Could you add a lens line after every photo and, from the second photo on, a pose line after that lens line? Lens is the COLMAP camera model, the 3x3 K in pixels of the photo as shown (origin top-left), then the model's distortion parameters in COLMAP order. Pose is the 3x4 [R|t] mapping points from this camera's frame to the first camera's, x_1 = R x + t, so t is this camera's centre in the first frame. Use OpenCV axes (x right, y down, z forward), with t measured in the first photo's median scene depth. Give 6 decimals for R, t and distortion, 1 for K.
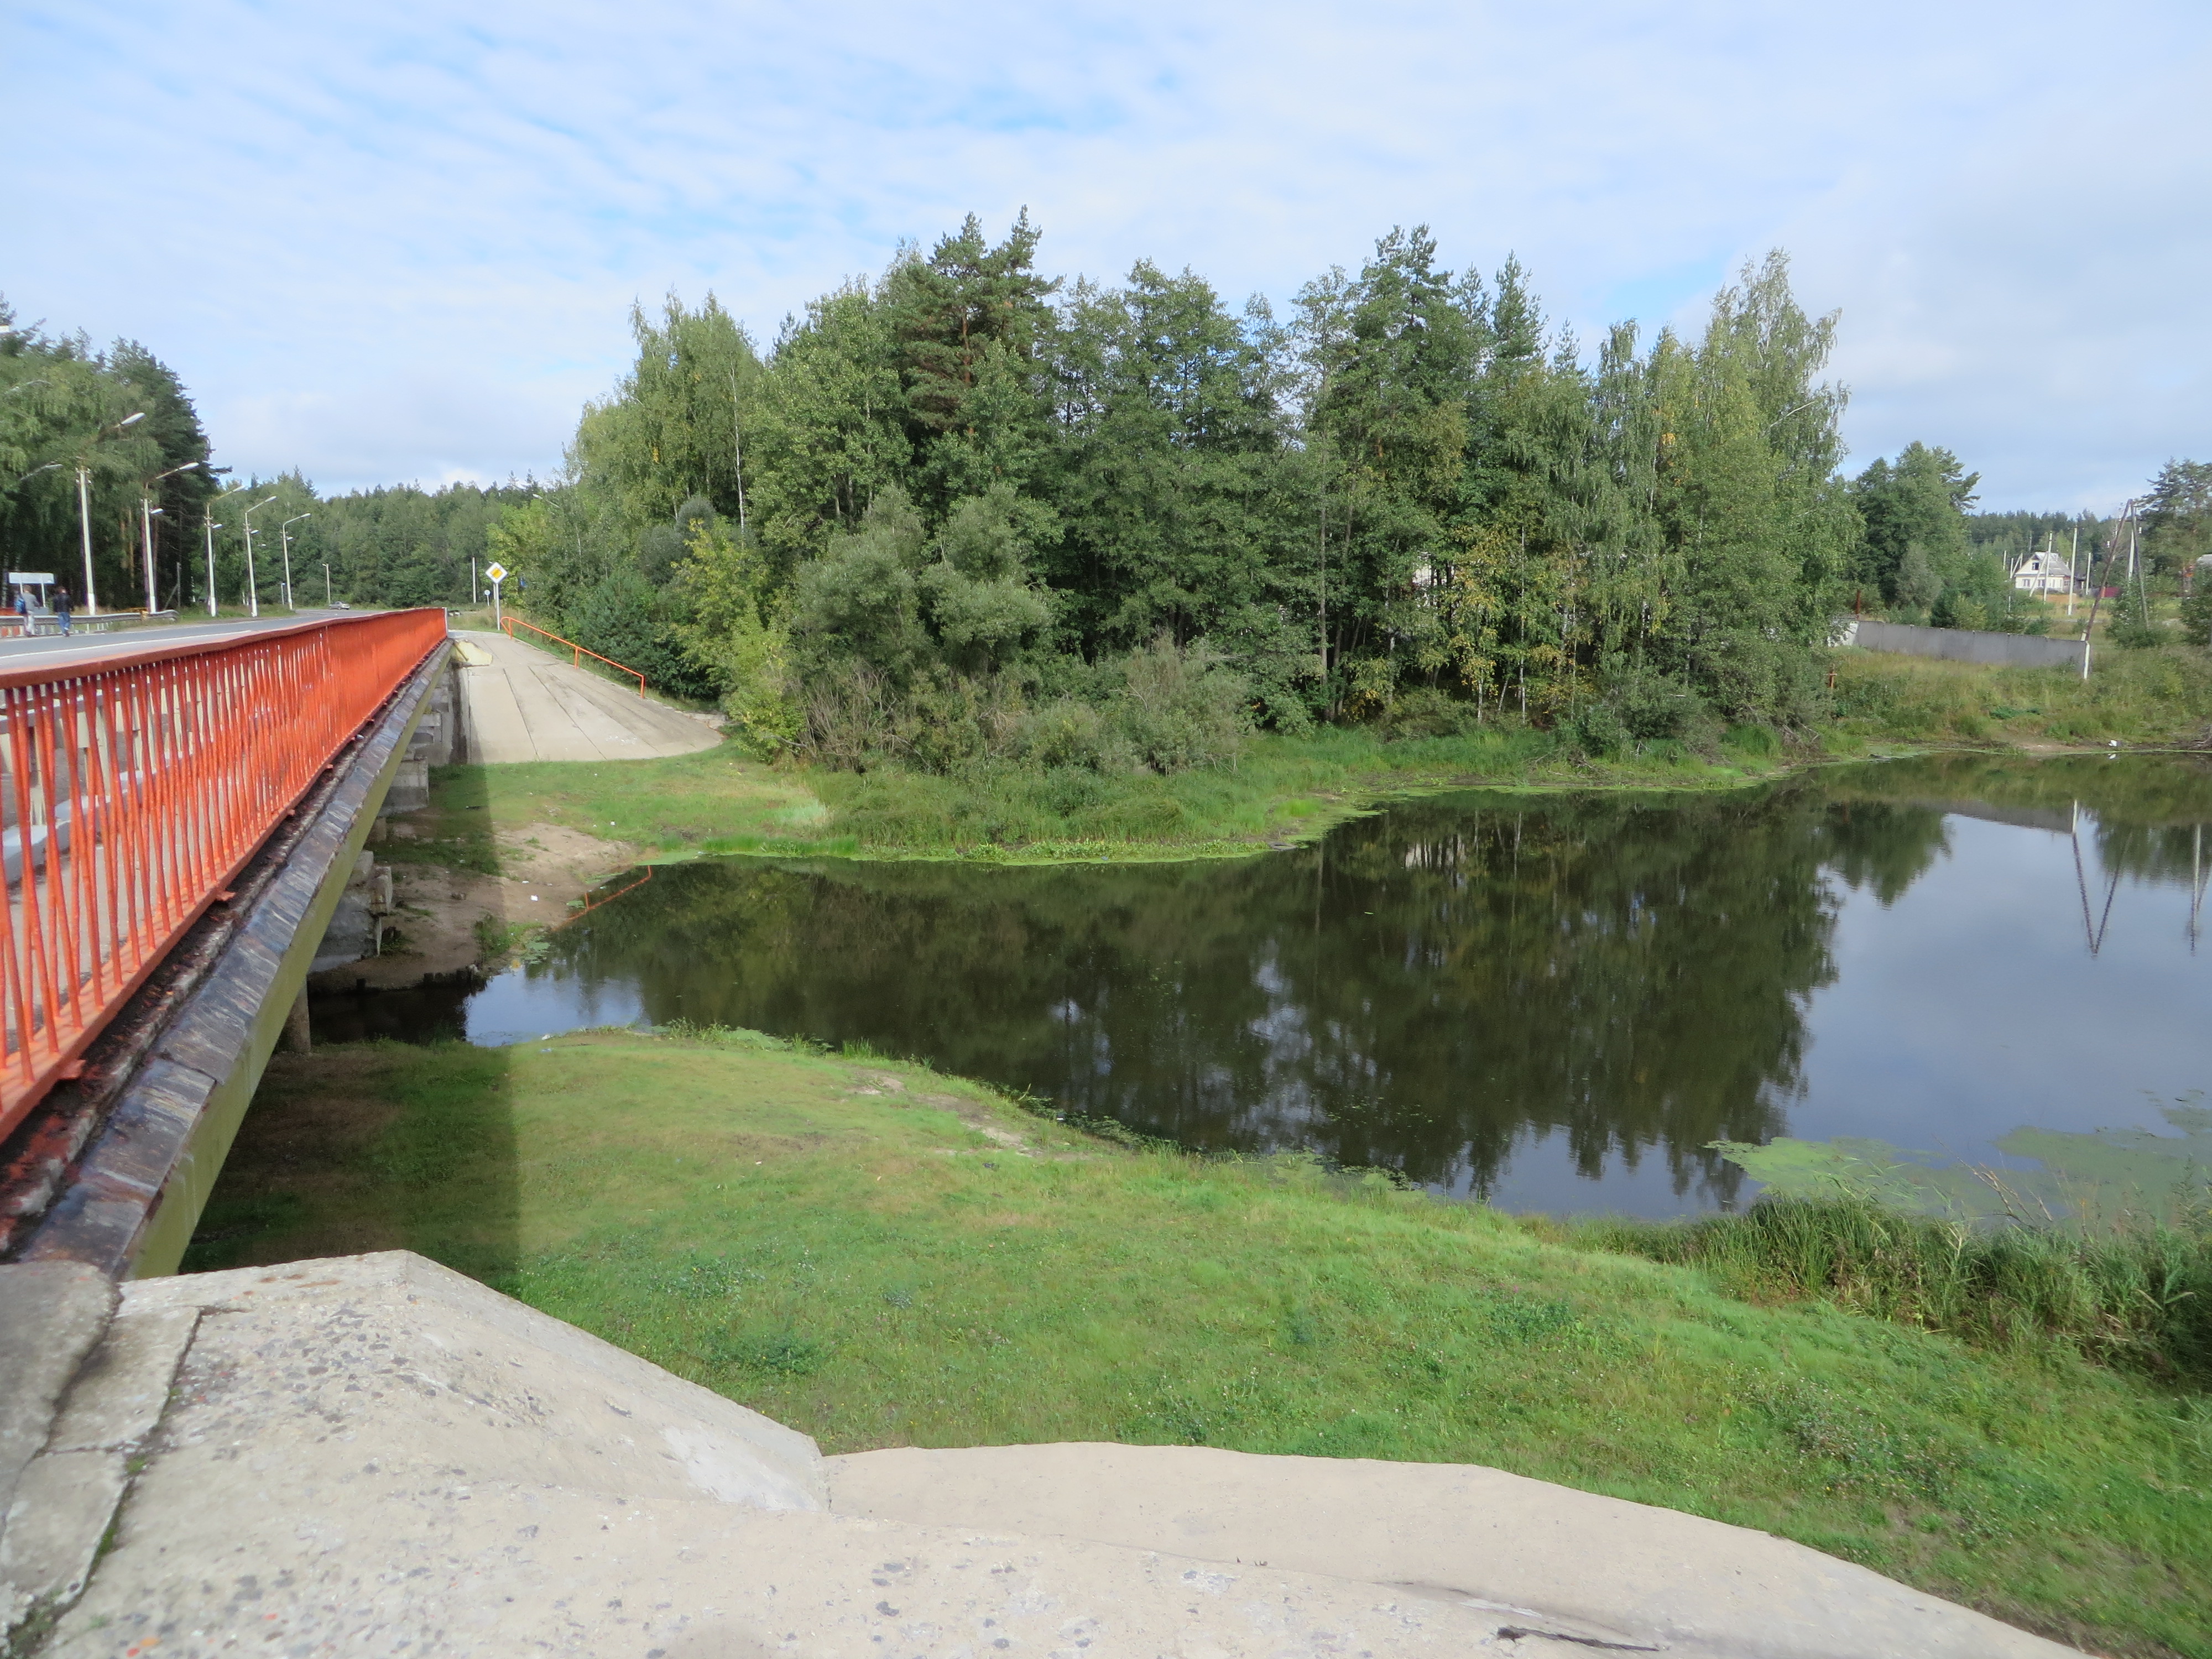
lens RADIAL K [[1668.0, 0, 1096.7], [0, 1668.0, 825.5], [0, 0, 1]] dist [-0.001401, 0.003238]
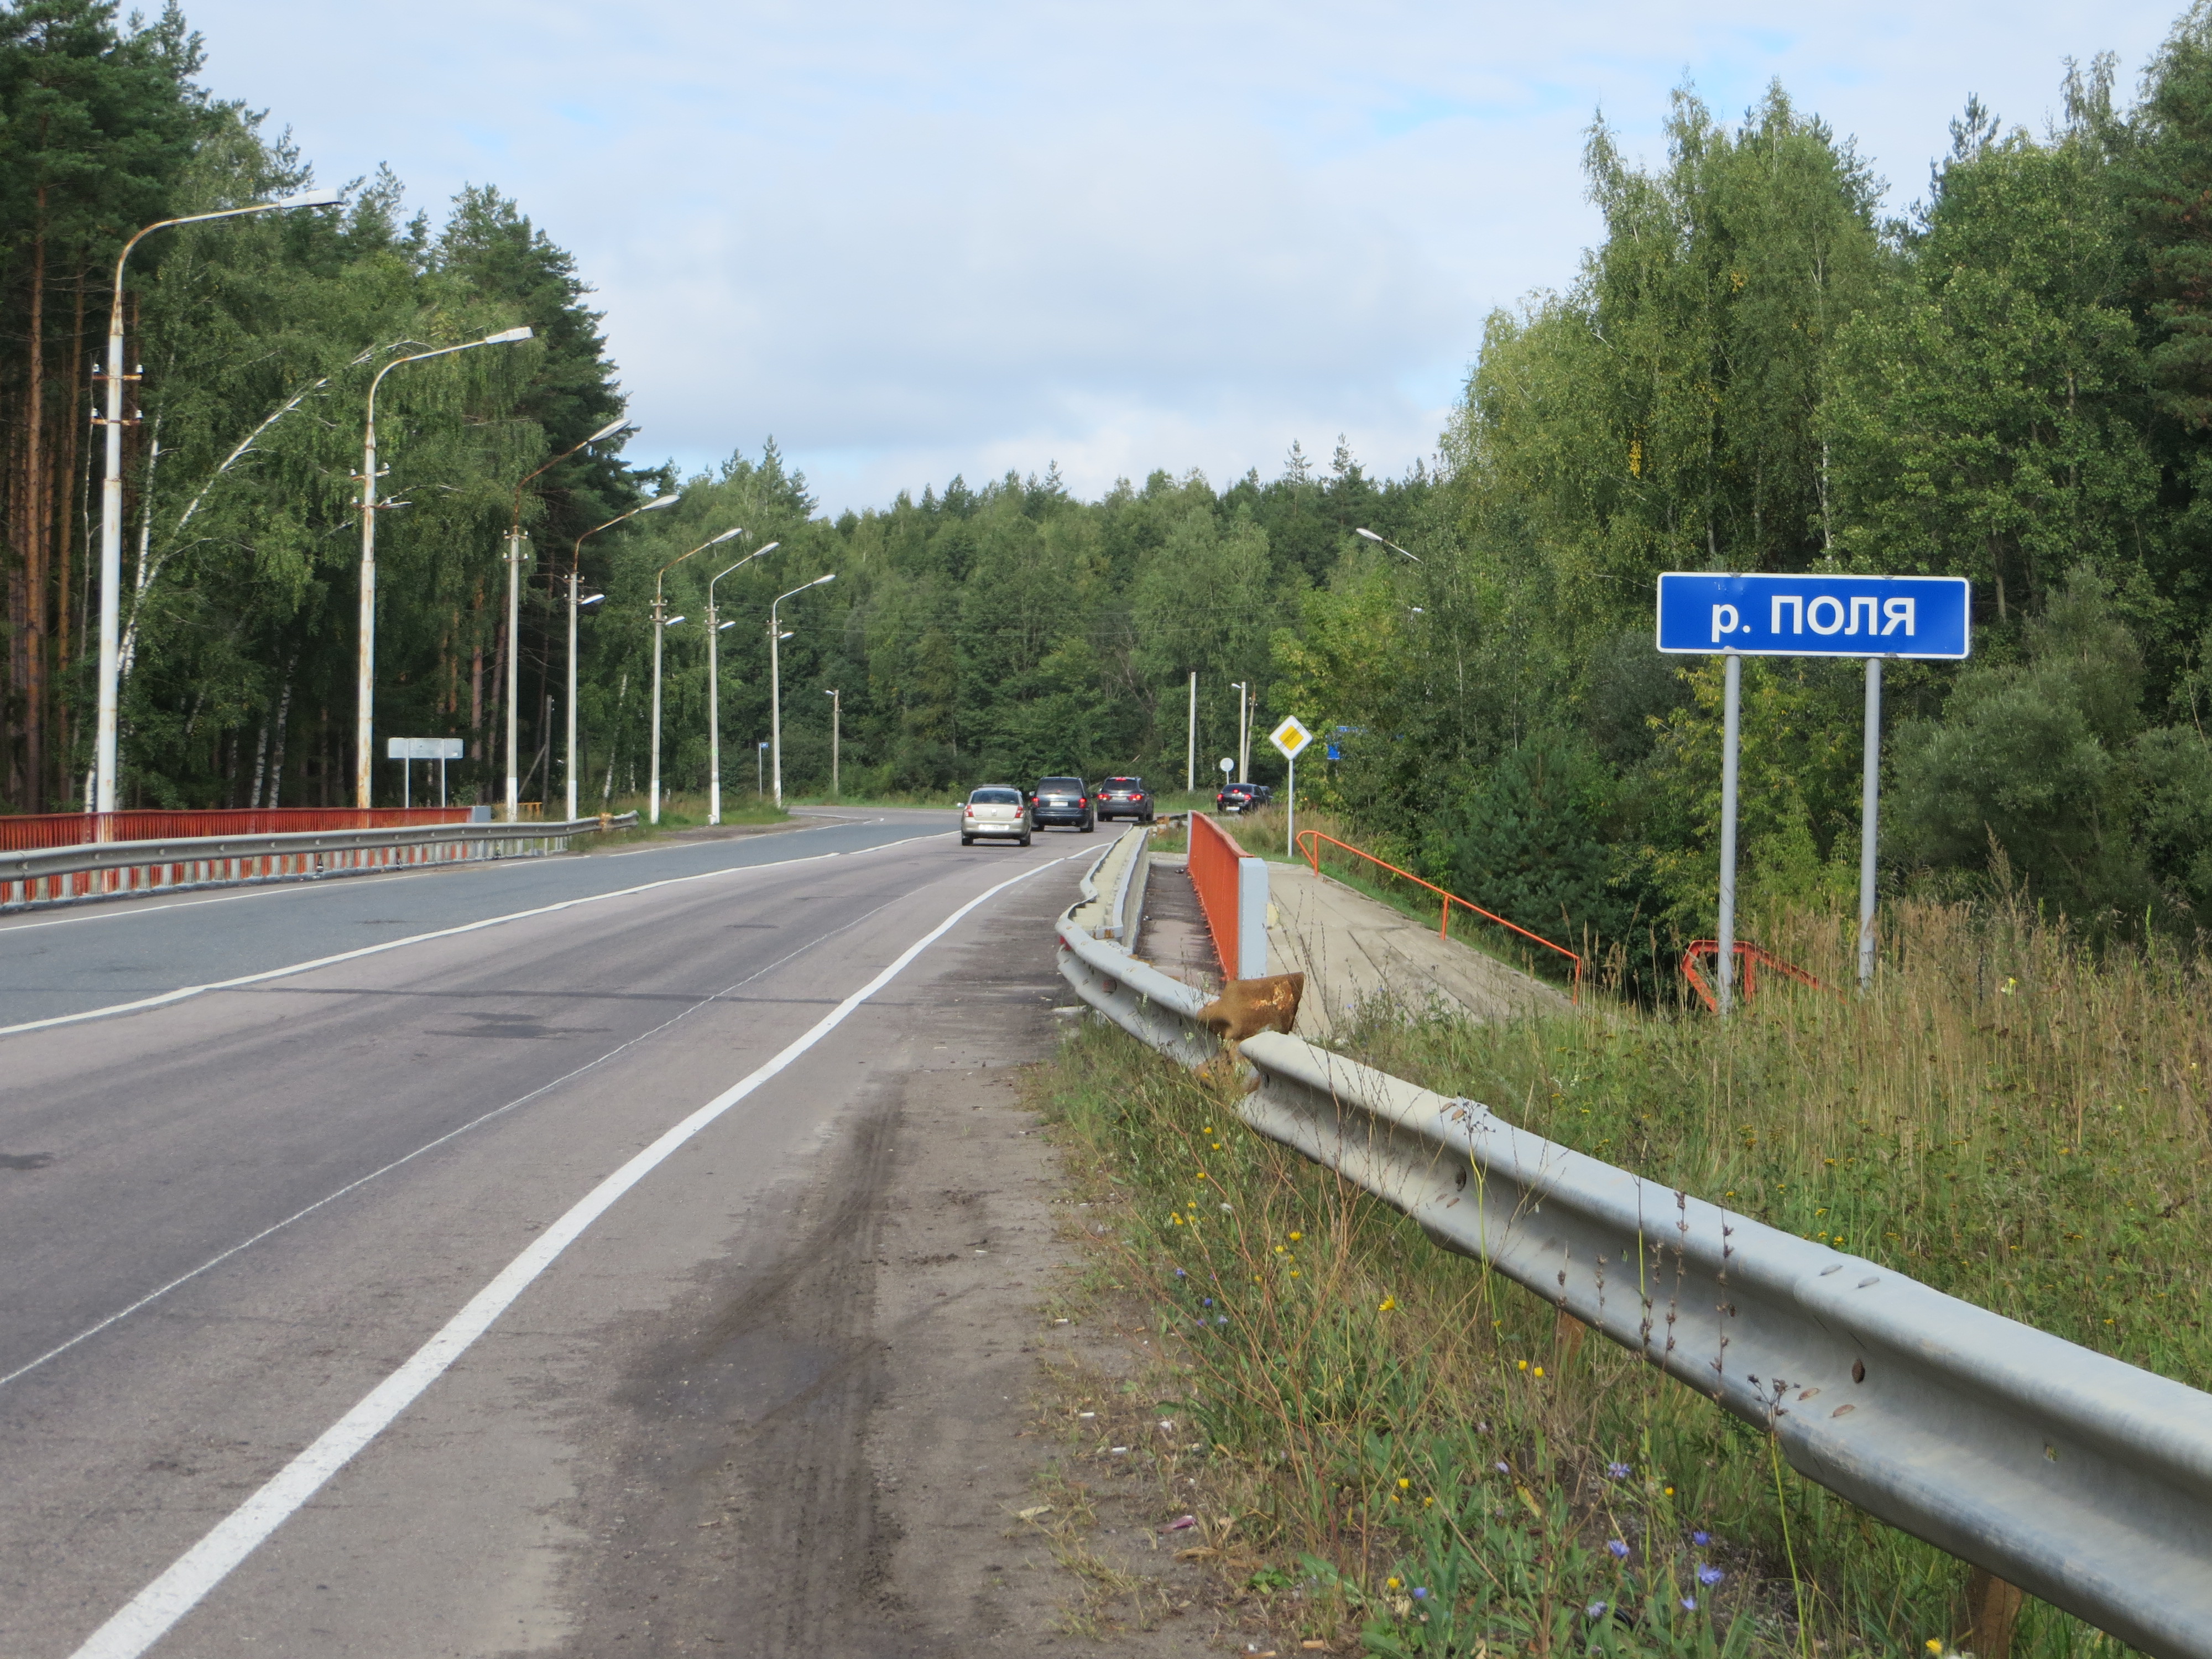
lens RADIAL K [[5243.4, 0, 1103.5], [0, 5243.4, 827.4], [0, 0, 1]] dist [-0.063184, 0.000000]
pose [[0.934044, 0.005884, -0.357109, 0.106963], [-0.050448, 0.992013, -0.115607, 0.042602], [0.353576, 0.125997, 0.926881, -0.345802]]
